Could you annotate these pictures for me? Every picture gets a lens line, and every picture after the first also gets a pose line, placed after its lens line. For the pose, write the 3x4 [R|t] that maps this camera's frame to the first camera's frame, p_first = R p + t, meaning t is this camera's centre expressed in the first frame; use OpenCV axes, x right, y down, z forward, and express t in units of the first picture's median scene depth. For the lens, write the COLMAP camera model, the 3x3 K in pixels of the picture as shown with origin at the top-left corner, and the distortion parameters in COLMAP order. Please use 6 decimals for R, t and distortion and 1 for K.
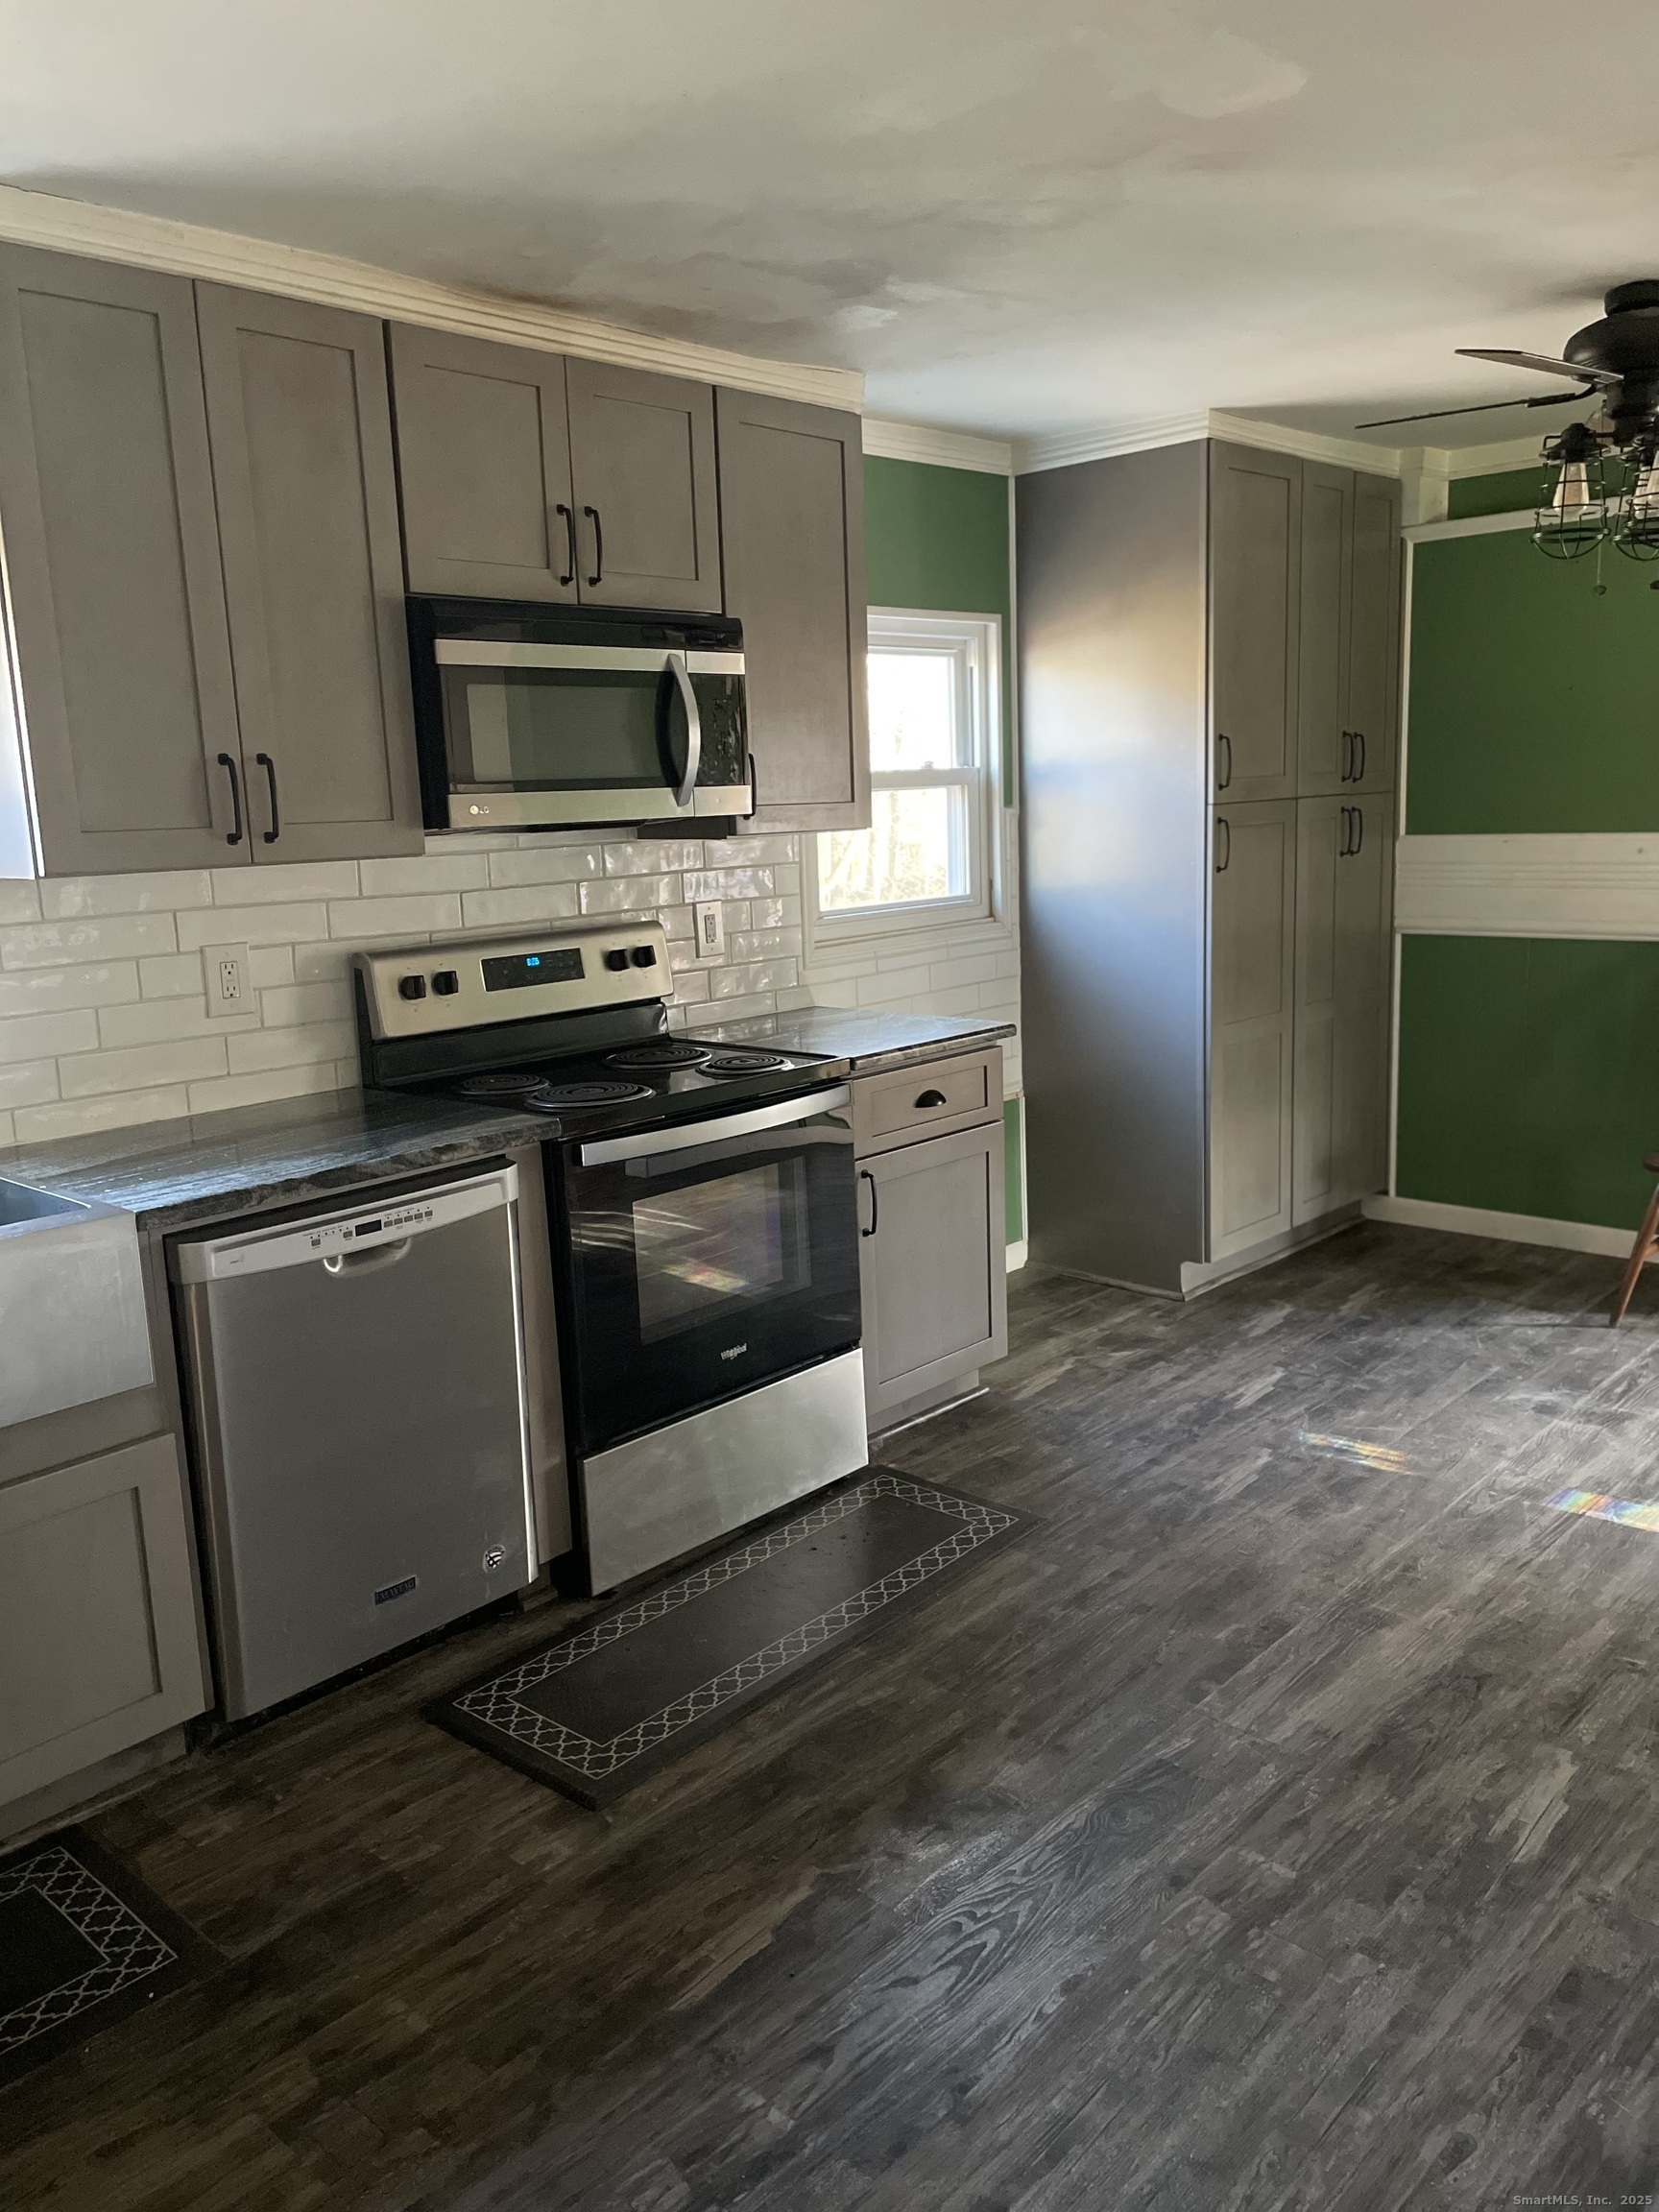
lens RADIAL K [[1668.3, 0, 828.2], [0, 1668.3, 1095.0], [0, 0, 1]] dist [0.082574, -0.102769]
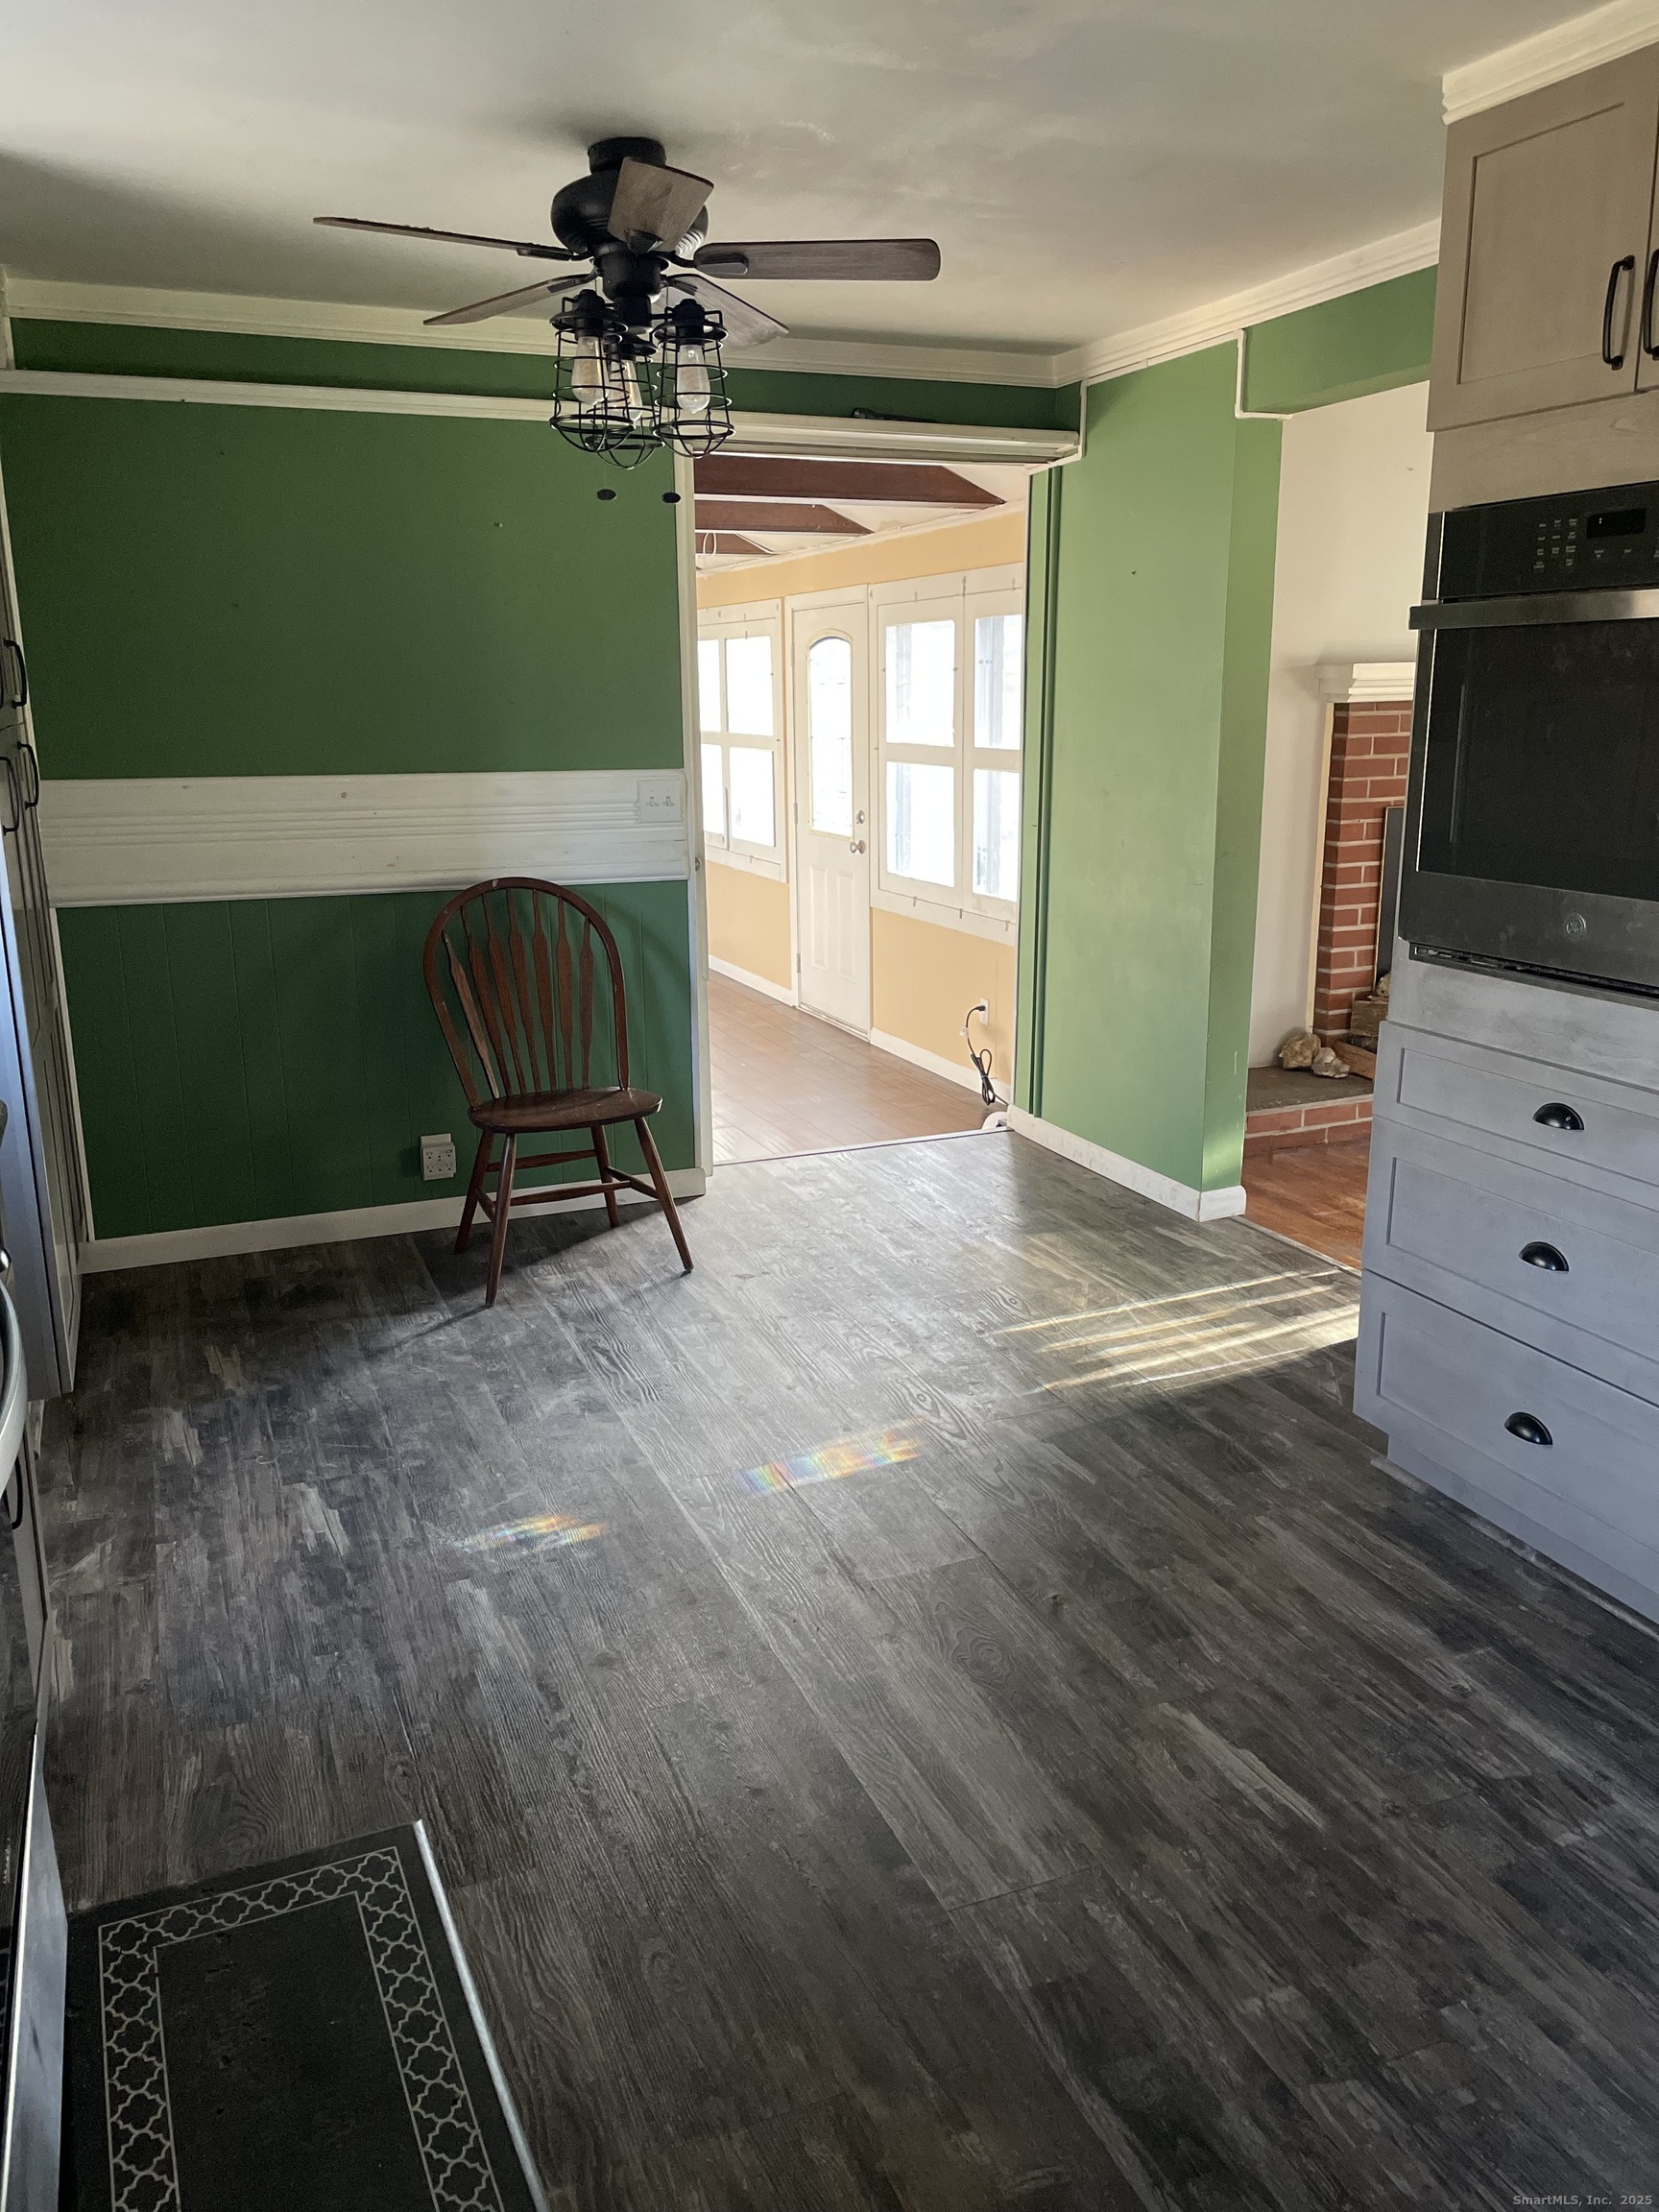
lens RADIAL K [[1668.3, 0, 831.4], [0, 1668.3, 1088.7], [0, 0, 1]] dist [0.082574, -0.102769]
pose [[0.420933, -0.179596, 0.889135, -0.358814], [0.157529, 0.979783, 0.123329, -0.089428], [-0.893309, 0.088151, 0.440714, 0.571276]]
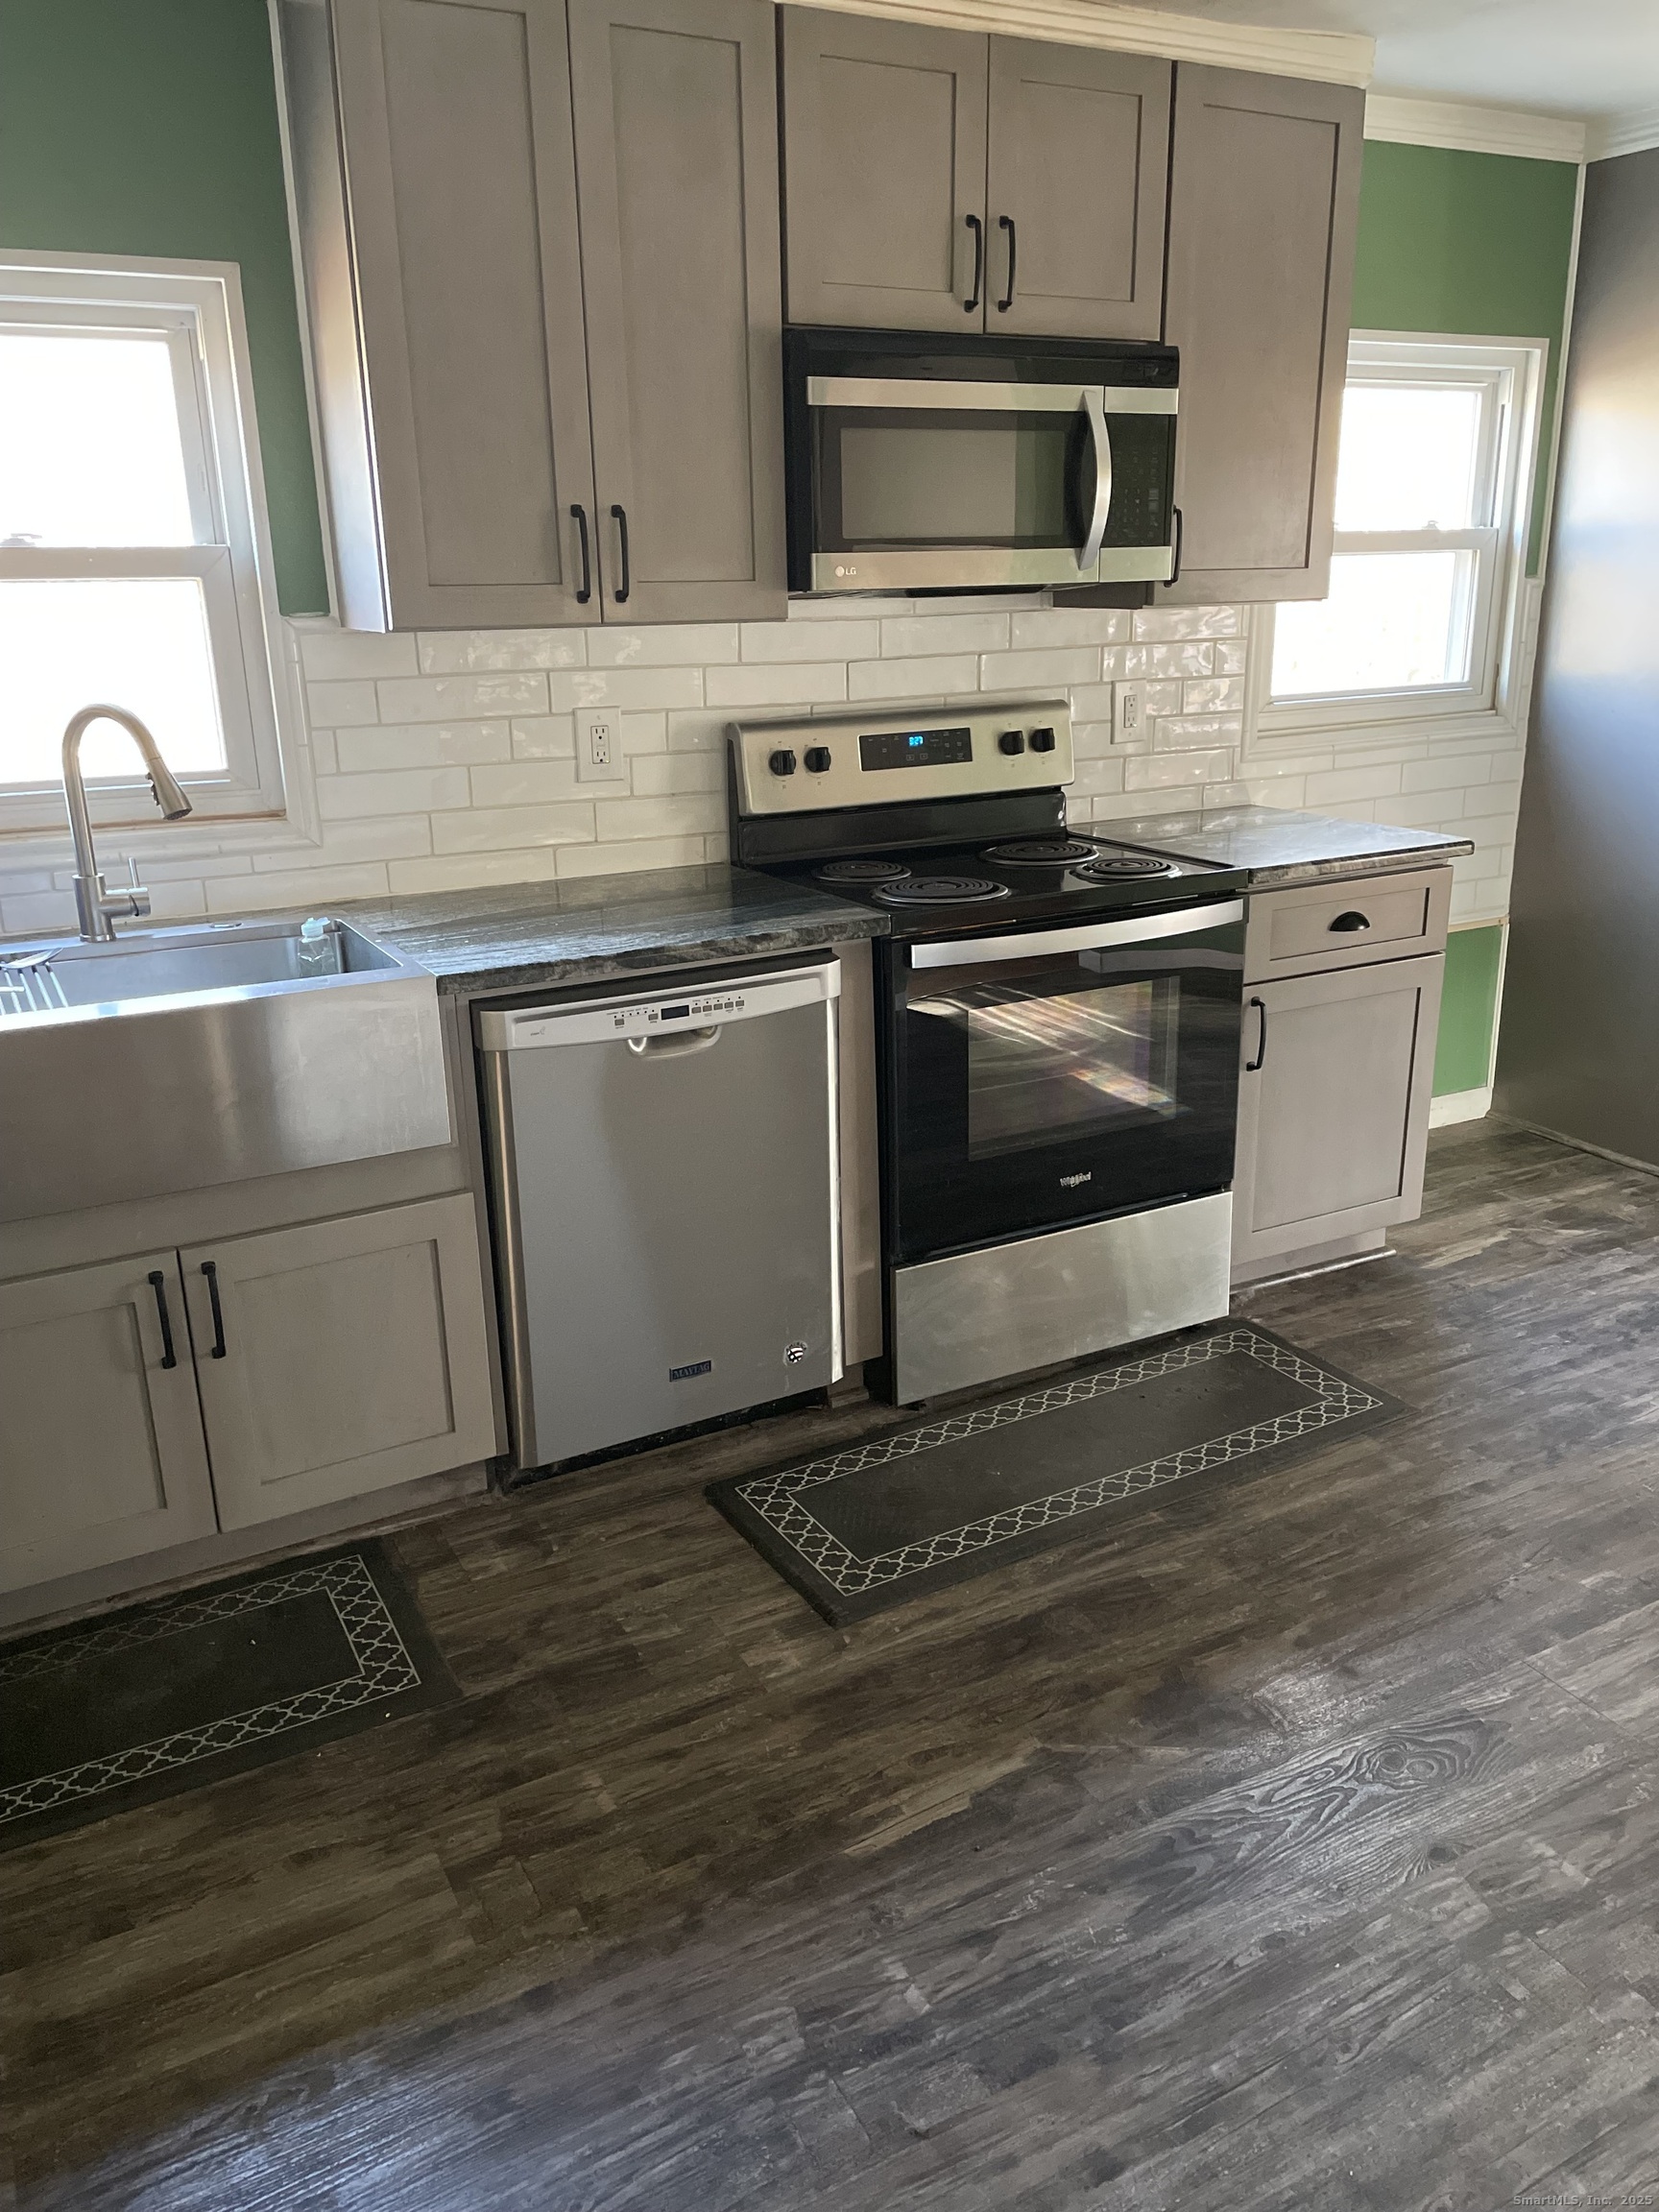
lens RADIAL K [[1668.3, 0, 834.9], [0, 1668.3, 1088.3], [0, 0, 1]] dist [0.082574, -0.102769]
pose [[0.947184, 0.114612, -0.299511, 0.091415], [-0.075234, 0.987306, 0.139884, -0.016757], [0.311742, -0.109963, 0.943782, 0.088055]]
